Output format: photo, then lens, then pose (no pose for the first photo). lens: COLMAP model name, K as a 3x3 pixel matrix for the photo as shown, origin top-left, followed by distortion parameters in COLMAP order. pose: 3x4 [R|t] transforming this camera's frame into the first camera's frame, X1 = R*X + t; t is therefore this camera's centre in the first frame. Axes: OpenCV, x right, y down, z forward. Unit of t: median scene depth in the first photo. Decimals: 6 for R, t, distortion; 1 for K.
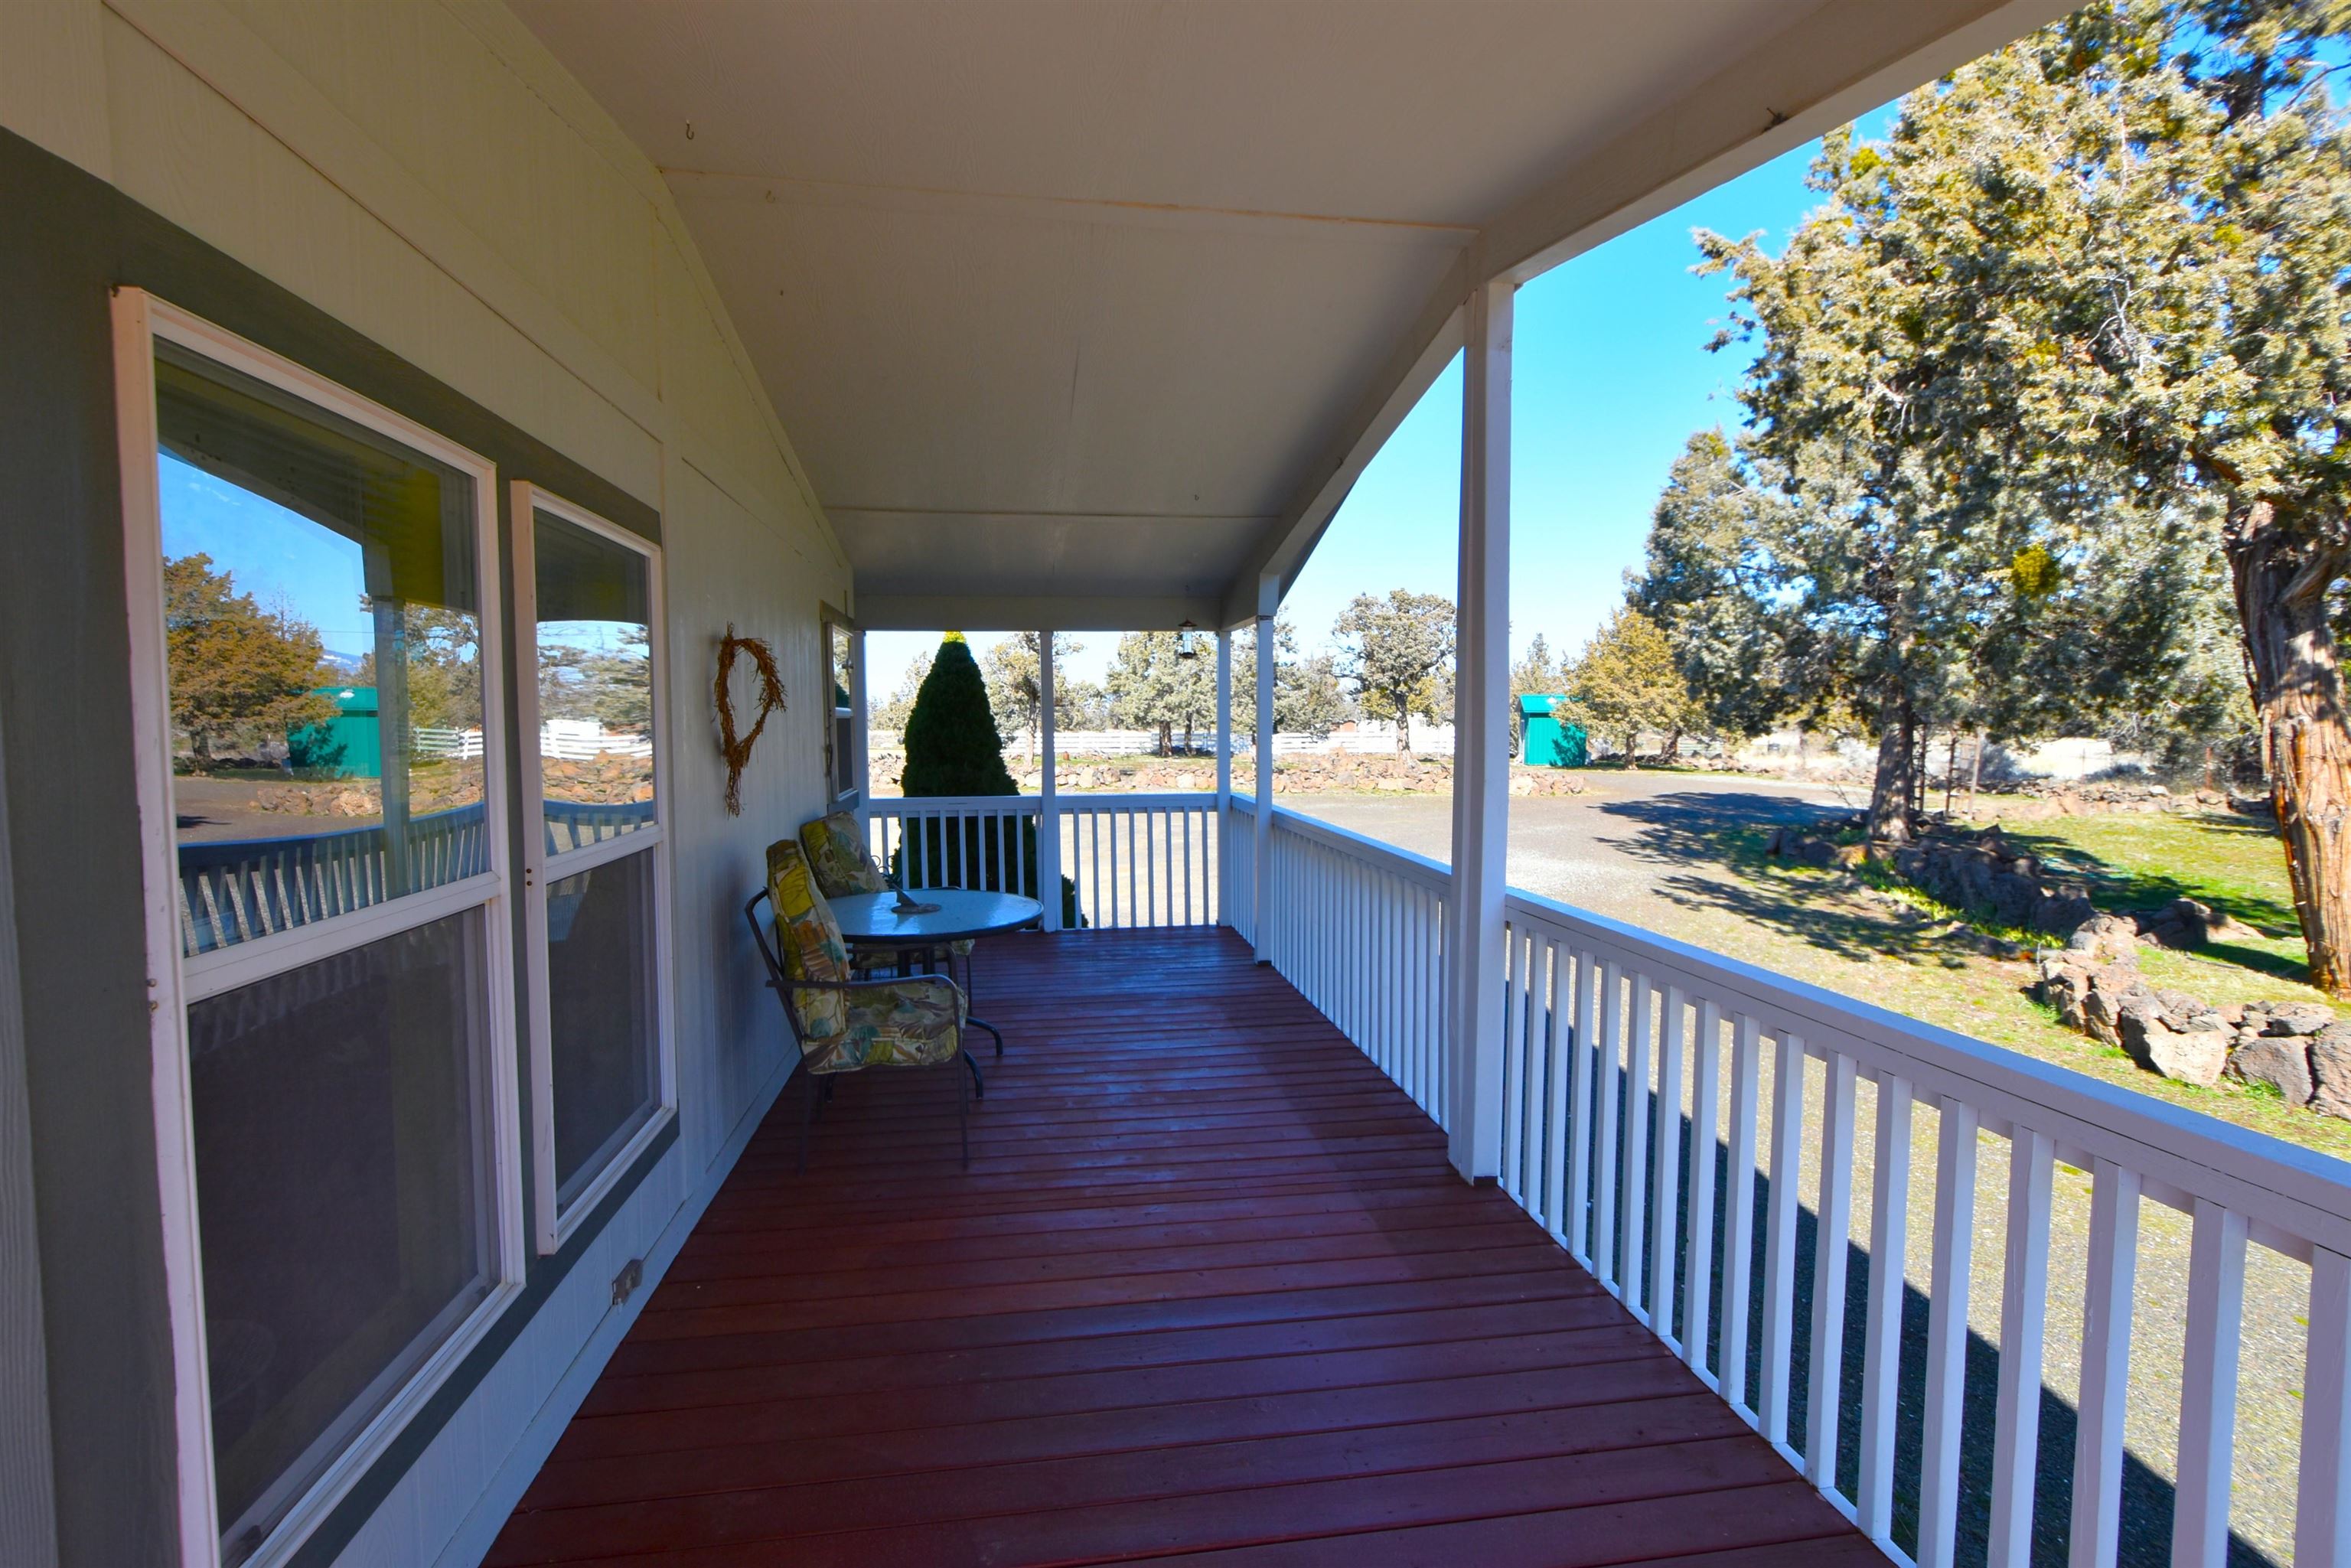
lens RADIAL K [[1039.1, 0, 1172.6], [0, 1039.1, 790.6], [0, 0, 1]] dist [0.007690, -0.006752]
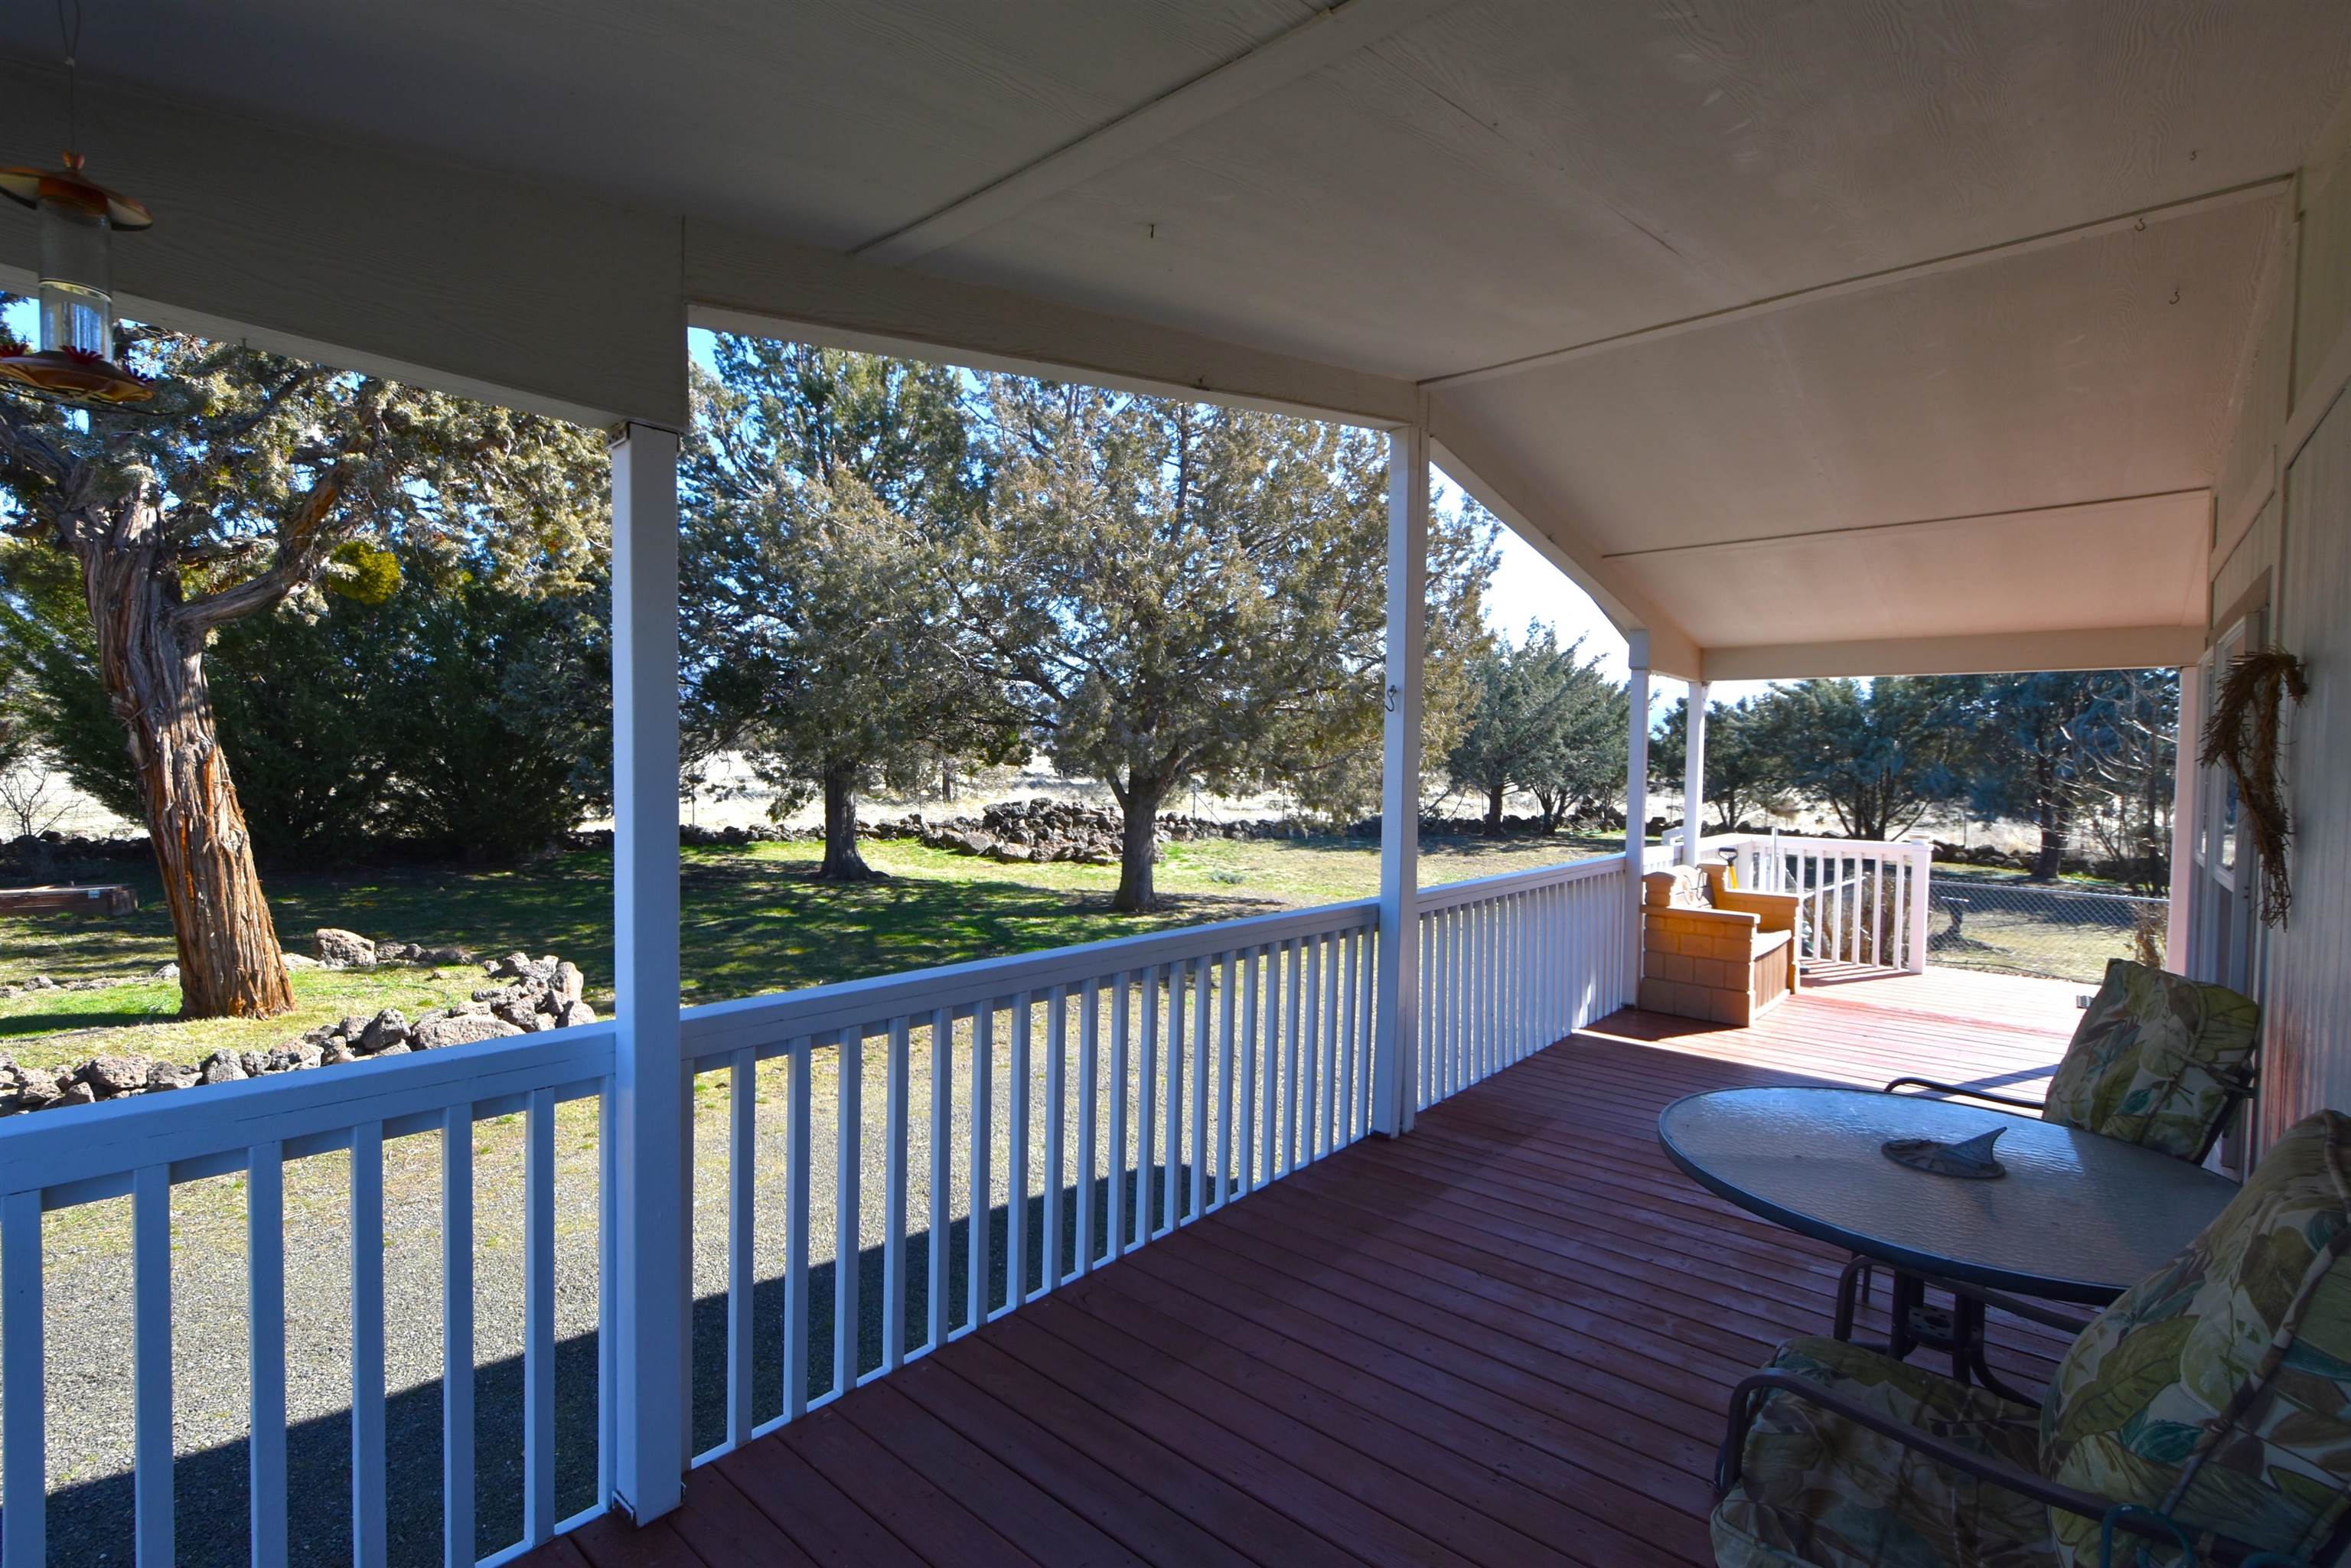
lens RADIAL K [[1039.1, 0, 1175.8], [0, 1039.1, 787.9], [0, 0, 1]] dist [0.007690, -0.006752]
pose [[-0.648125, -0.029000, 0.760982, -0.340459], [0.033977, 0.997178, 0.066939, -0.093919], [-0.760776, 0.069241, -0.645311, 1.417215]]
